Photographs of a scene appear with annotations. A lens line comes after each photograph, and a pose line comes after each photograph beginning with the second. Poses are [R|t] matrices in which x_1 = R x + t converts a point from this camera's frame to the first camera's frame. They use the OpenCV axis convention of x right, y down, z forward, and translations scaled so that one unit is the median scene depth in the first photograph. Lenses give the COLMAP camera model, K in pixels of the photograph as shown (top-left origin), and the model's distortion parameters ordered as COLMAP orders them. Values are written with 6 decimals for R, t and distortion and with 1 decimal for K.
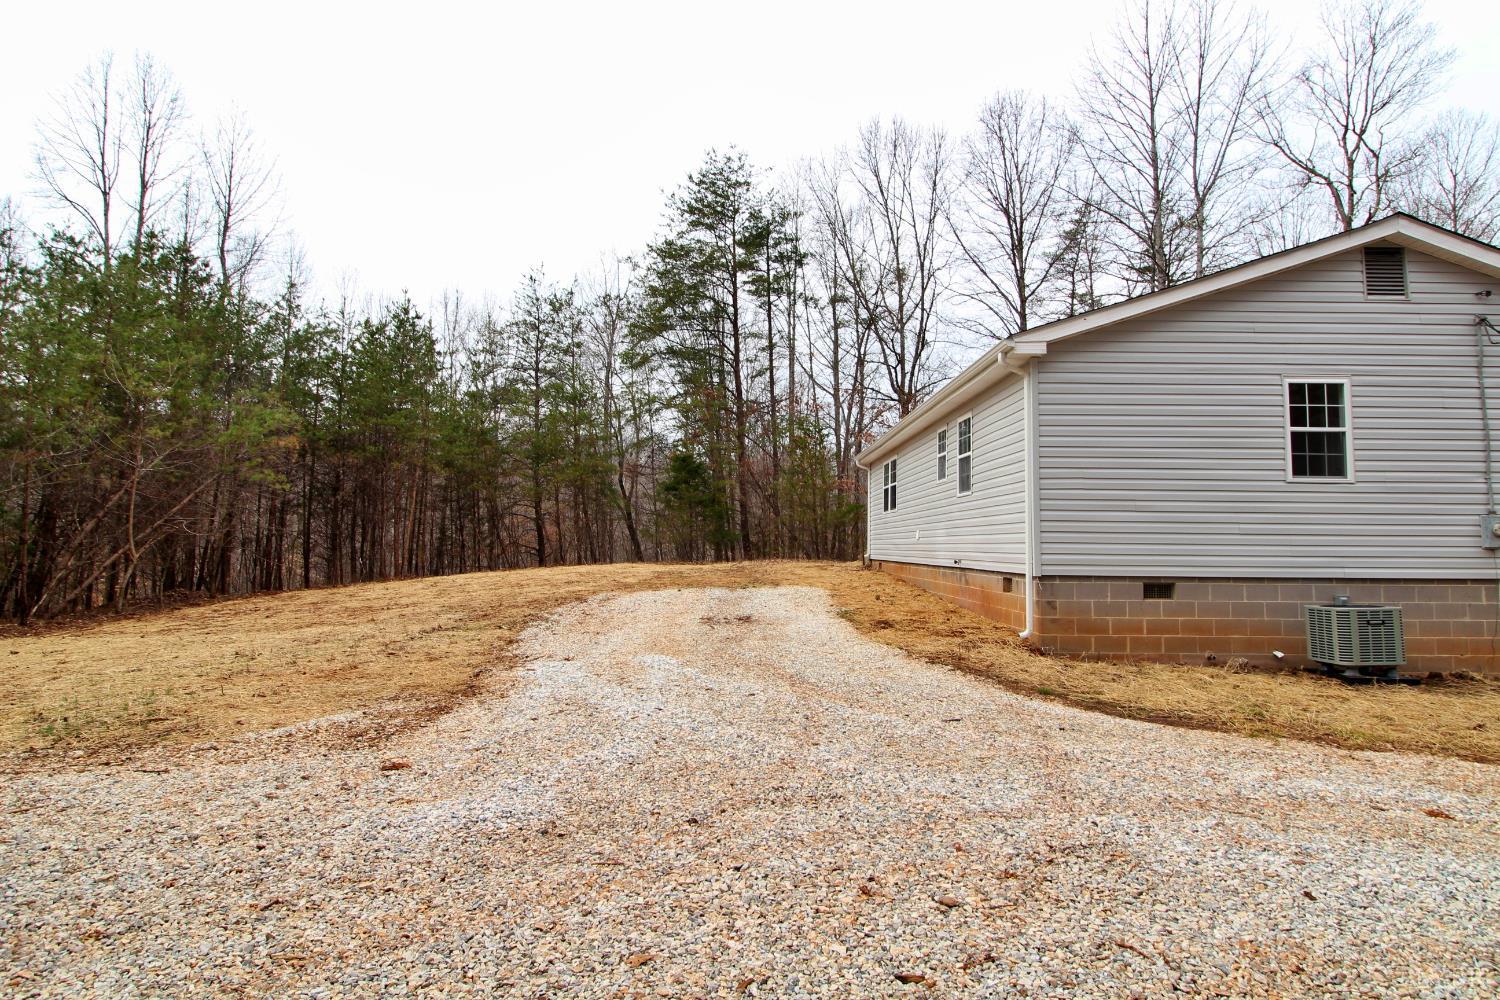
lens RADIAL K [[862.4, 0, 758.4], [0, 862.4, 481.8], [0, 0, 1]] dist [0.000929, -0.000239]
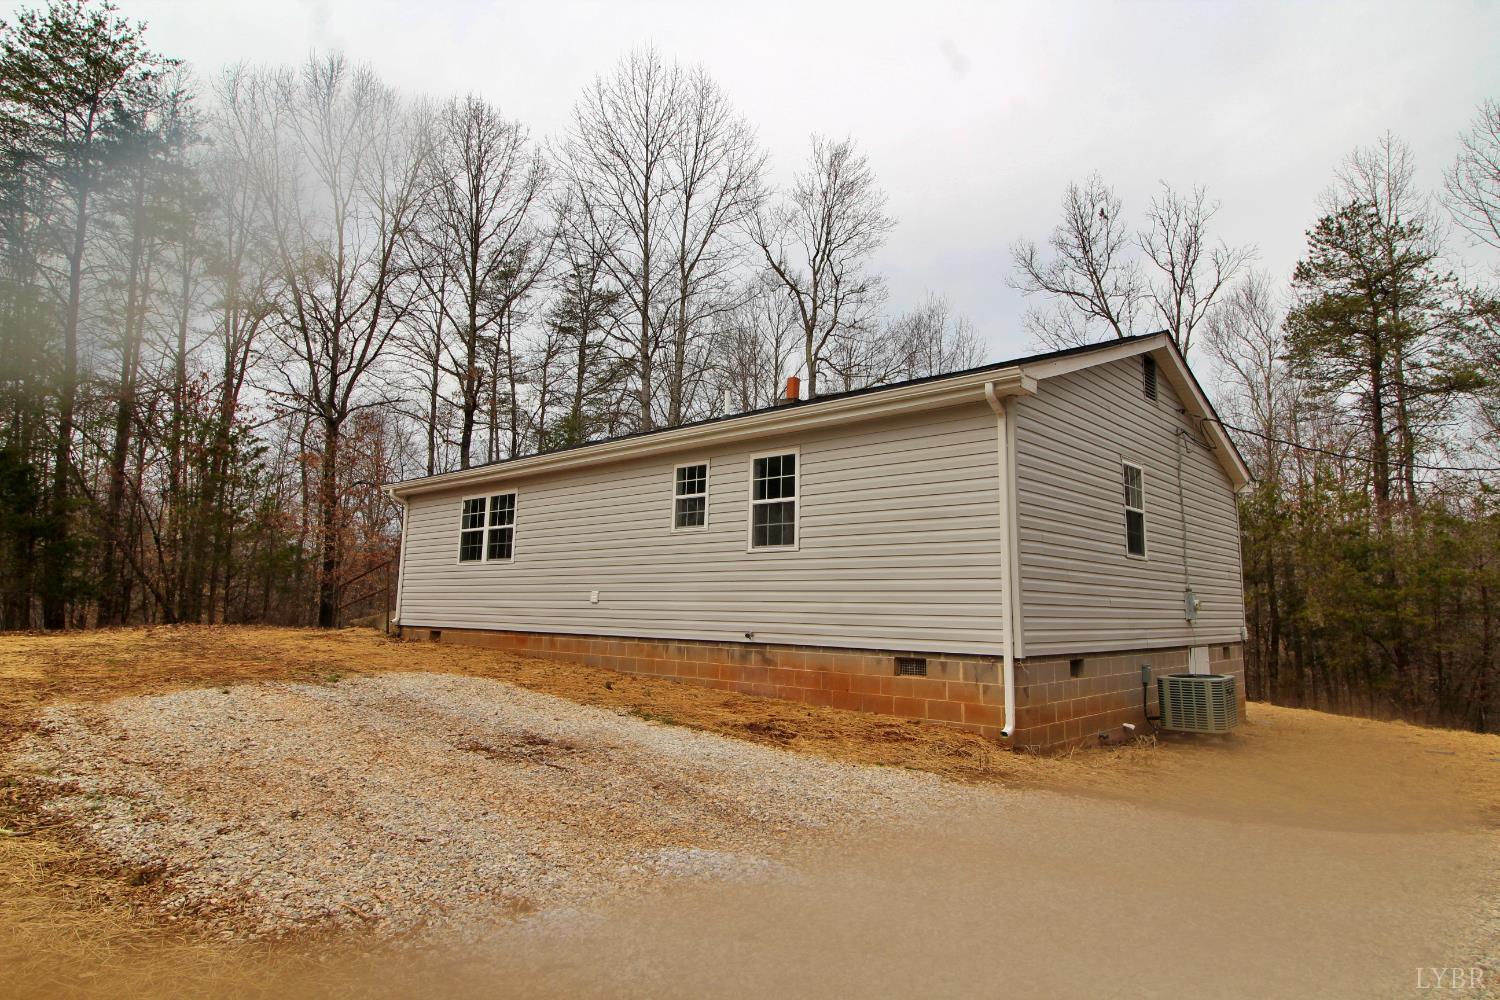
lens RADIAL K [[862.4, 0, 758.4], [0, 862.4, 481.8], [0, 0, 1]] dist [0.000929, -0.000239]
pose [[0.681882, 0.108433, 0.723380, -0.342104], [-0.063461, 0.993992, -0.089177, 0.023421], [-0.728704, 0.014901, 0.684667, 0.456005]]
